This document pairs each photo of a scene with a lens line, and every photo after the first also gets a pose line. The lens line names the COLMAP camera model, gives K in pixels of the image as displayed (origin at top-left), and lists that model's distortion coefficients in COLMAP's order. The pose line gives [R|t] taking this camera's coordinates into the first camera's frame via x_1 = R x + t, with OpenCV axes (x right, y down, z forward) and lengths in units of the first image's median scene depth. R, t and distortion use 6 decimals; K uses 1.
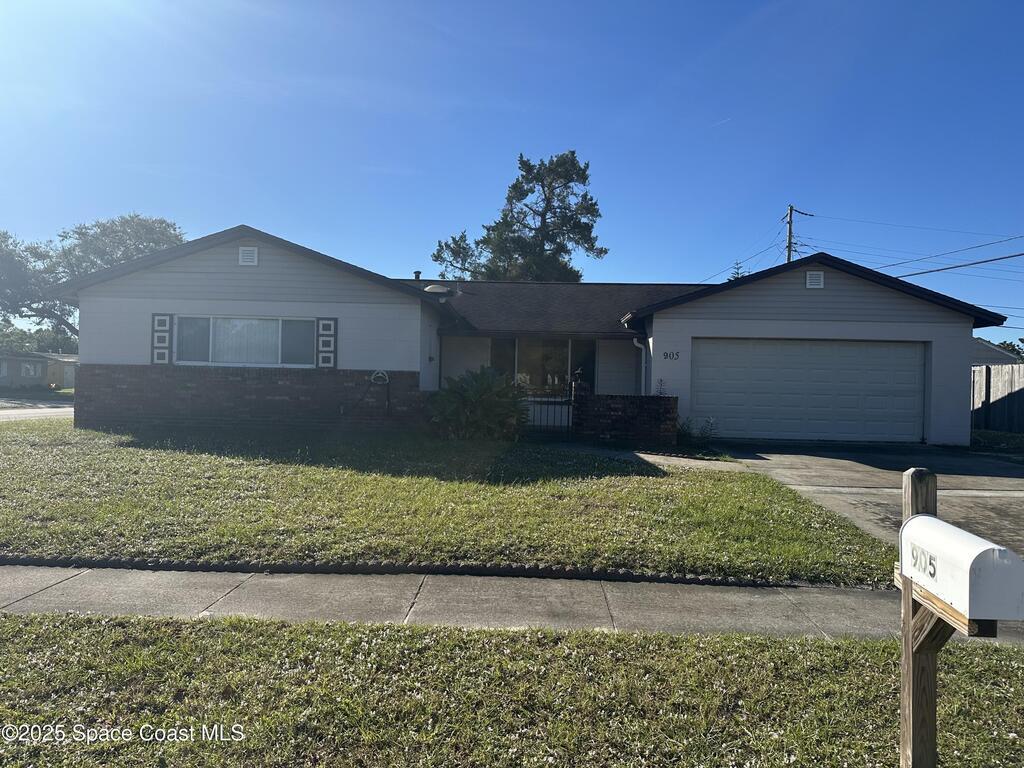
lens RADIAL K [[713.6, 0, 512.0], [0, 713.6, 384.0], [0, 0, 1]] dist [0.151333, -0.202720]
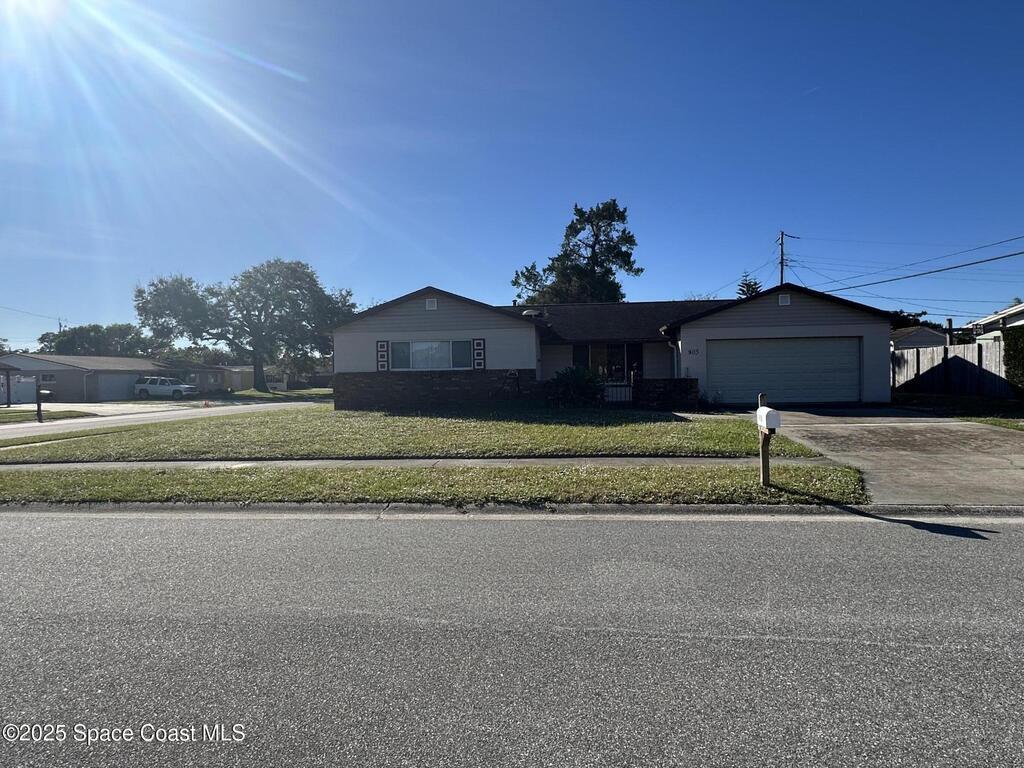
lens RADIAL K [[599.5, 0, 512.0], [0, 599.5, 384.0], [0, 0, 1]] dist [-0.001114, -0.000266]
pose [[0.995797, -0.038735, -0.082991, -0.025164], [0.039849, 0.999136, 0.011809, -0.000528], [0.082462, -0.015066, 0.996480, -0.127453]]
